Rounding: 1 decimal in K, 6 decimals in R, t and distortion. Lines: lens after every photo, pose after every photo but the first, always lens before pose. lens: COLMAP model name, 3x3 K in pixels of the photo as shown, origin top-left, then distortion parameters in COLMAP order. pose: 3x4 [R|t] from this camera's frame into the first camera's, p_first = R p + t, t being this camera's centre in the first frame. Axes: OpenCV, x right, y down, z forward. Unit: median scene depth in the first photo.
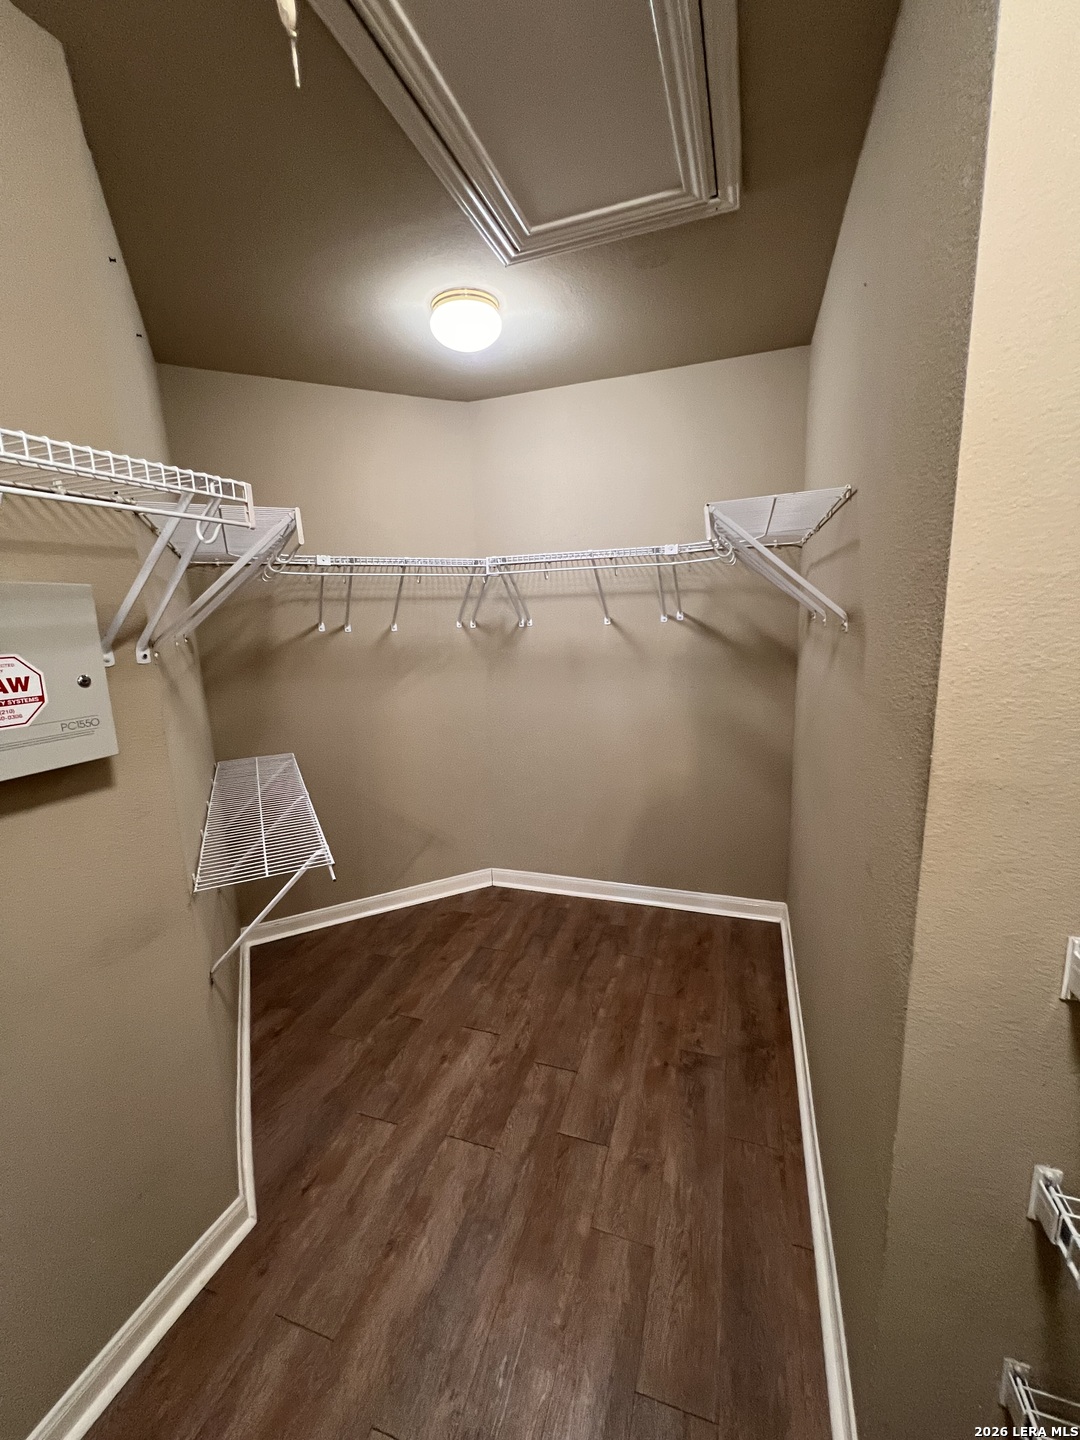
lens RADIAL K [[575.2, 0, 540.3], [0, 575.2, 721.5], [0, 0, 1]] dist [-0.007247, 0.001226]
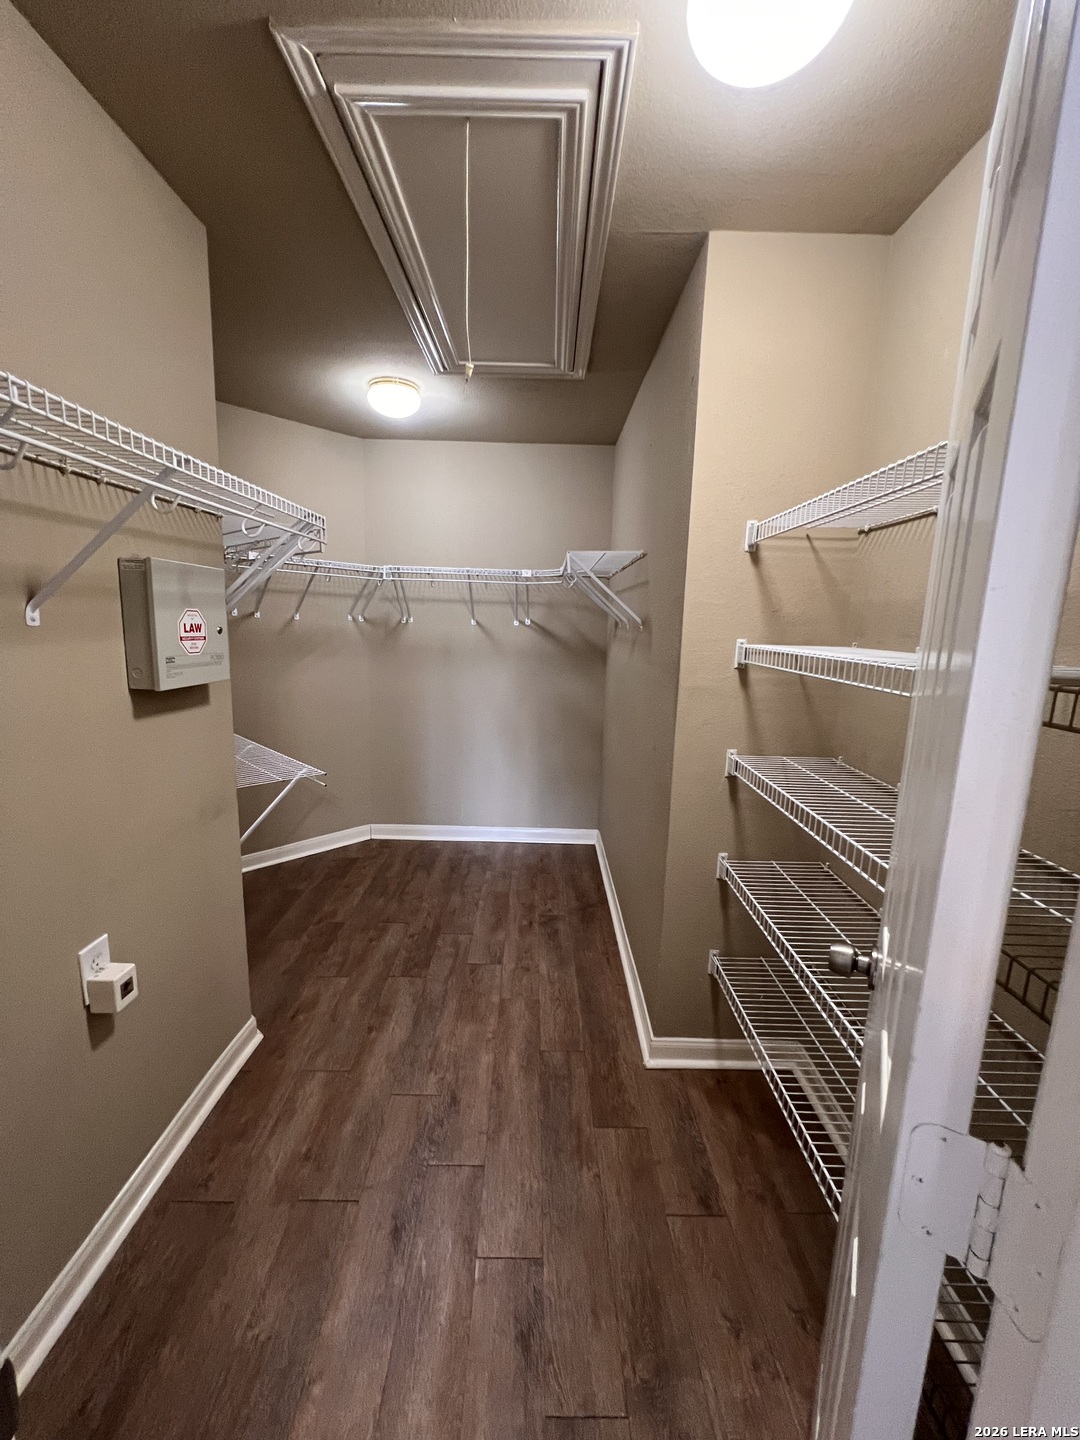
lens RADIAL K [[575.2, 0, 537.9], [0, 575.2, 724.4], [0, 0, 1]] dist [-0.007247, 0.001226]
pose [[0.944285, 0.002921, 0.329117, -0.236618], [0.001841, 0.999898, -0.014155, 0.104306], [-0.329125, 0.013972, 0.944183, -0.381987]]
